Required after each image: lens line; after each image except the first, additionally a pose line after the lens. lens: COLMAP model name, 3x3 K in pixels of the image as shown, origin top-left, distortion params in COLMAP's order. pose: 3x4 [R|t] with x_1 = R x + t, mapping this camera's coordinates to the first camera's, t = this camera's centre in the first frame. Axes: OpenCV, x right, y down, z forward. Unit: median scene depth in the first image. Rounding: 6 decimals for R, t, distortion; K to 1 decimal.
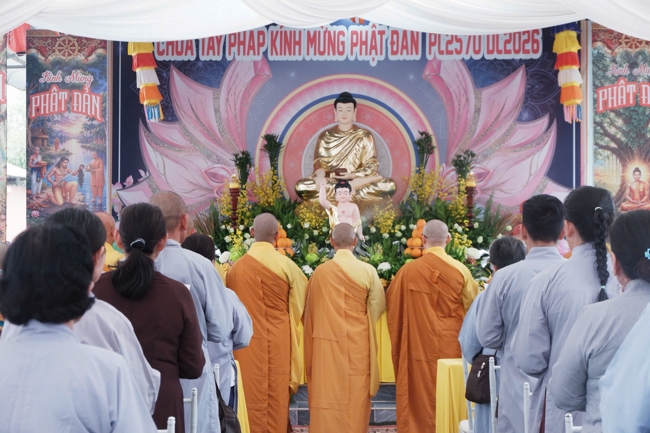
lens RADIAL K [[521.5, 0, 324.9], [0, 521.5, 216.6], [0, 0, 1]] dist [0.005319, -0.005171]
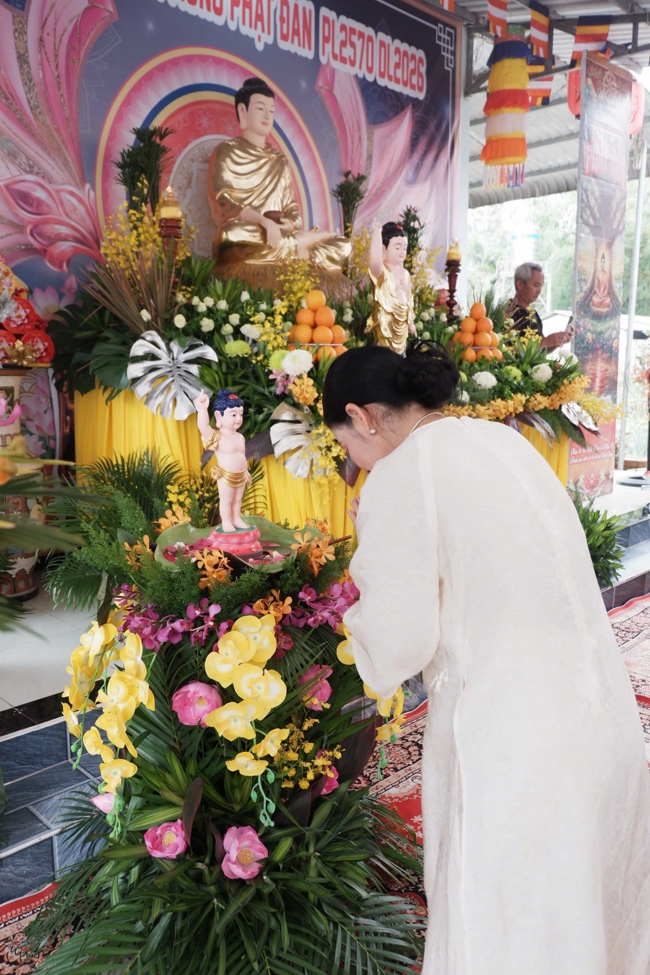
lens RADIAL K [[782.3, 0, 324.6], [0, 782.3, 486.3], [0, 0, 1]] dist [0.005319, -0.005171]
pose [[0.706403, -0.110543, 0.699124, -0.555688], [-0.000814, 0.987602, 0.156979, 0.074859], [-0.707809, -0.111460, 0.697555, 0.242838]]
